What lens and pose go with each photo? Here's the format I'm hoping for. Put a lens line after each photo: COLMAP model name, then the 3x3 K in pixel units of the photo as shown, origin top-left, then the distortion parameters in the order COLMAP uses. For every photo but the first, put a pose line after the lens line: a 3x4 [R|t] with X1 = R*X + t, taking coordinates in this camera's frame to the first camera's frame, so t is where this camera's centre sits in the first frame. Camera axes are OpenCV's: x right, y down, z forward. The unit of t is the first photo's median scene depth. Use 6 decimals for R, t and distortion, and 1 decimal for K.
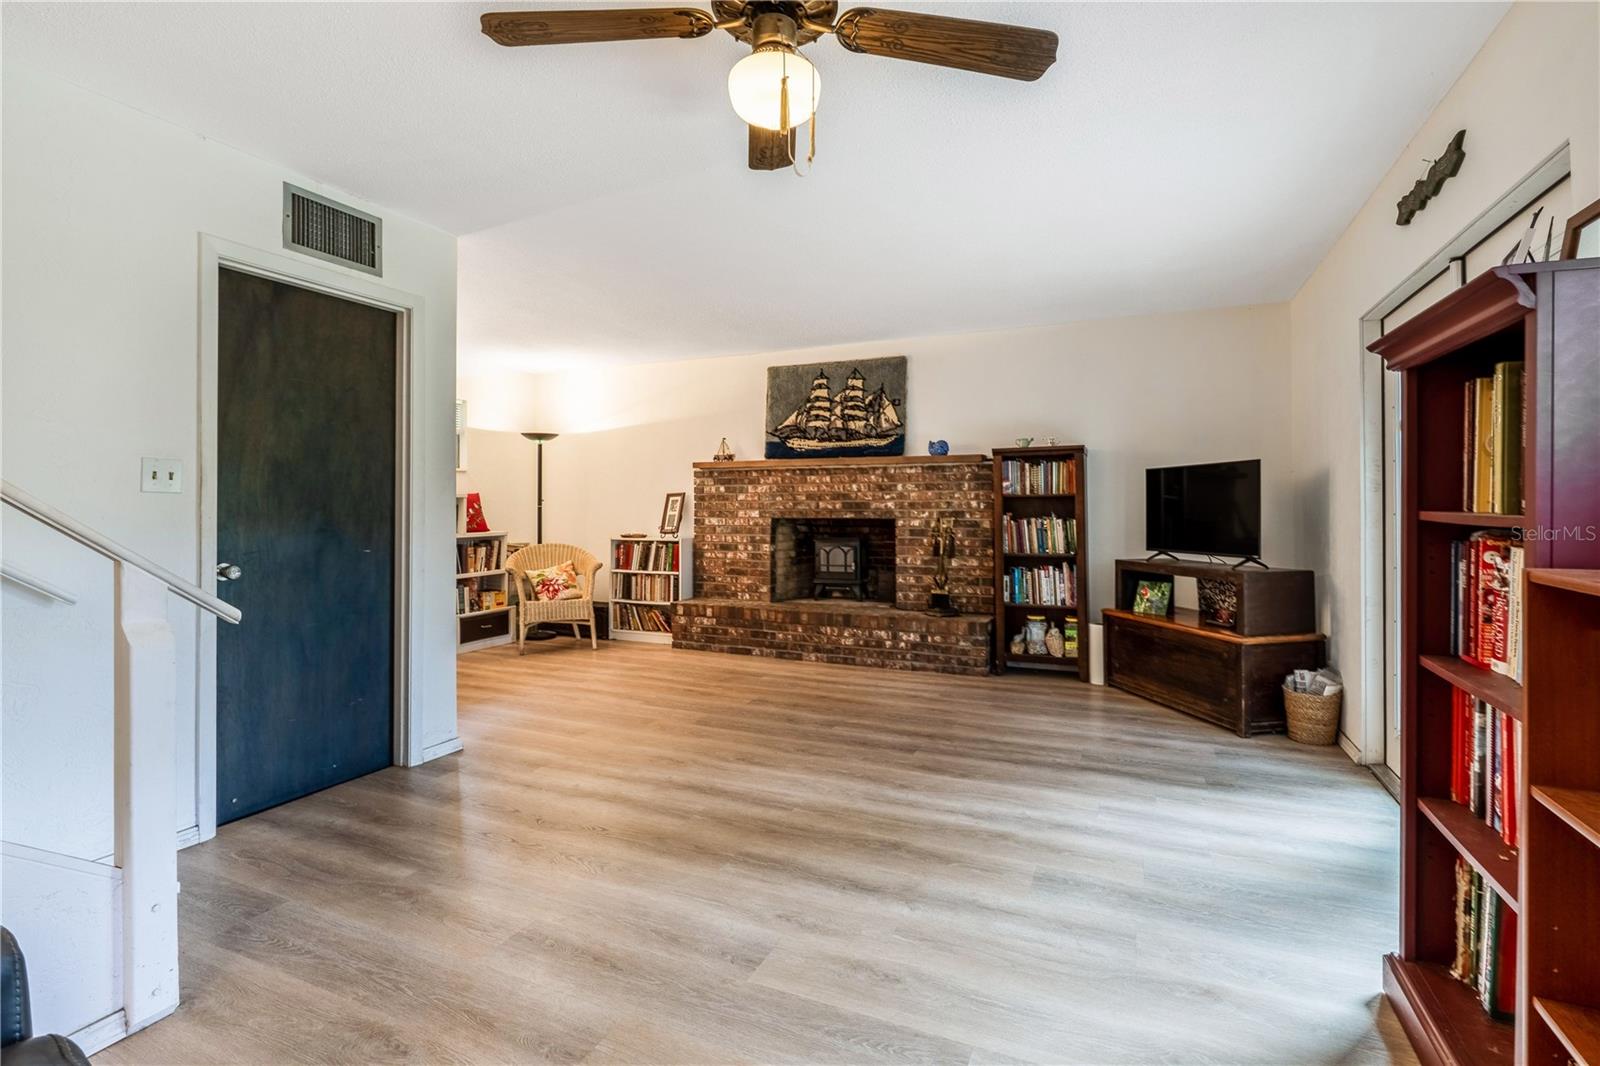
lens RADIAL K [[743.4, 0, 802.4], [0, 743.4, 486.5], [0, 0, 1]] dist [-0.005831, 0.000334]
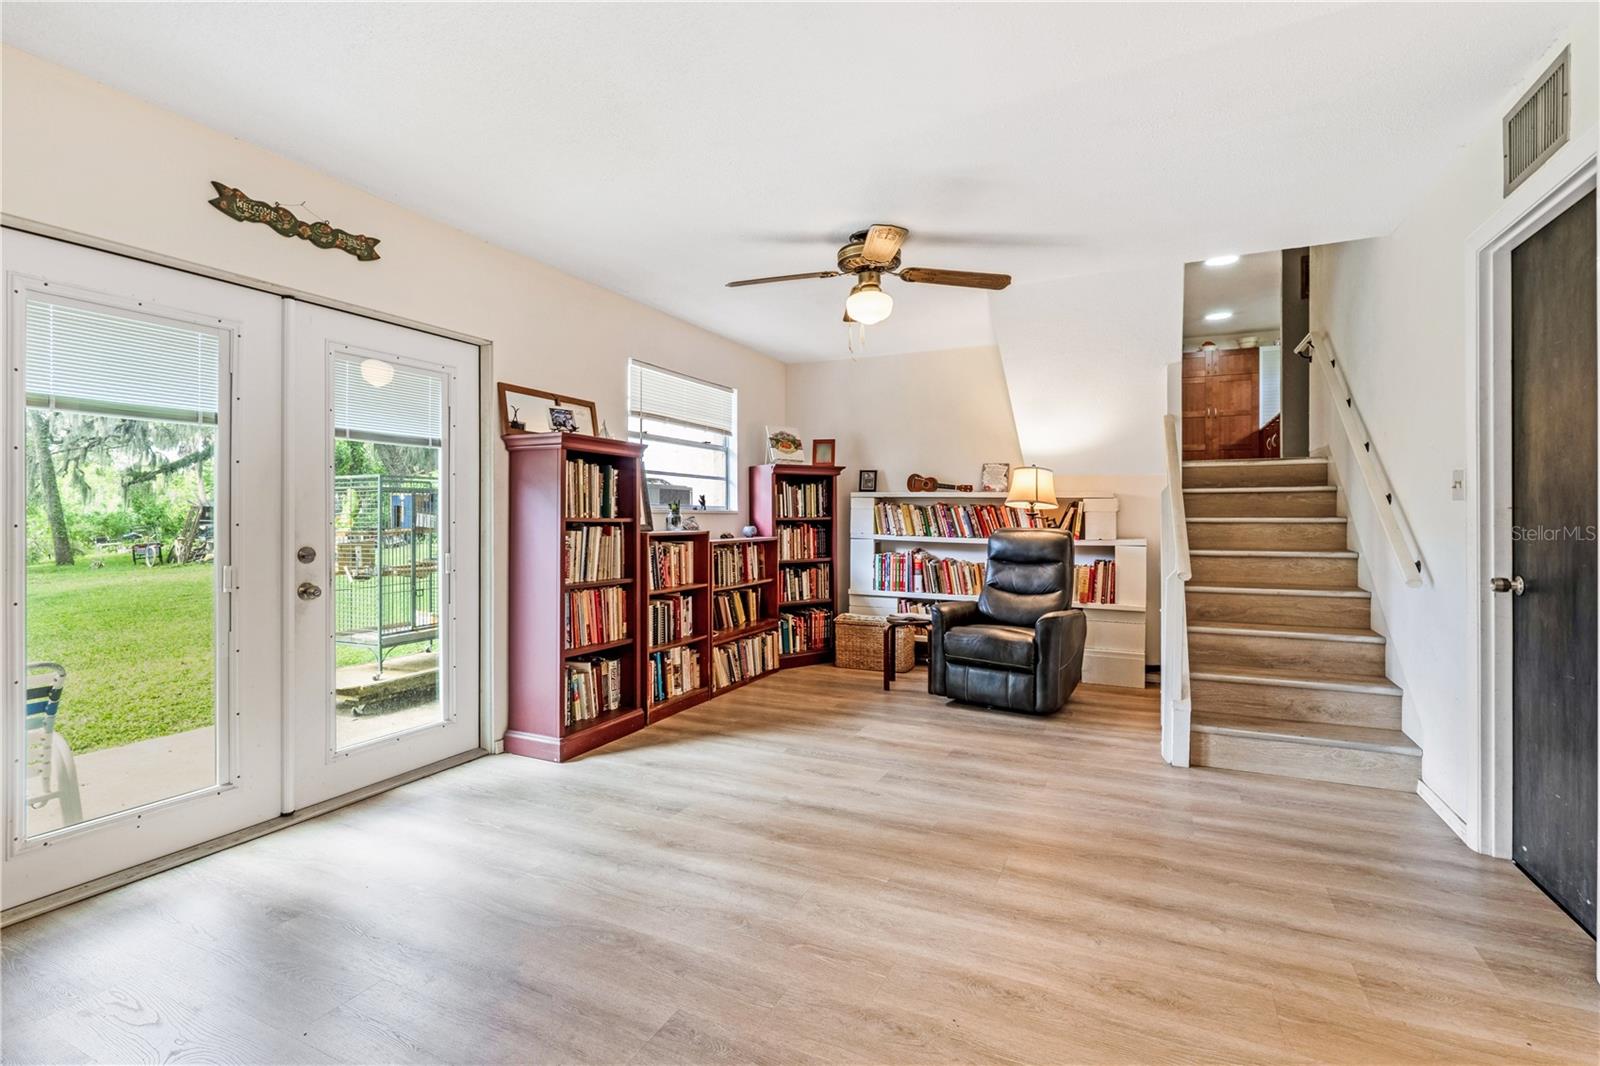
lens RADIAL K [[743.4, 0, 802.0], [0, 743.4, 515.1], [0, 0, 1]] dist [-0.005831, 0.000334]
pose [[-0.999787, 0.000693, 0.020626, 0.034724], [0.000089, 0.999572, -0.029267, 0.027781], [-0.020637, -0.029259, -0.999359, 0.965697]]
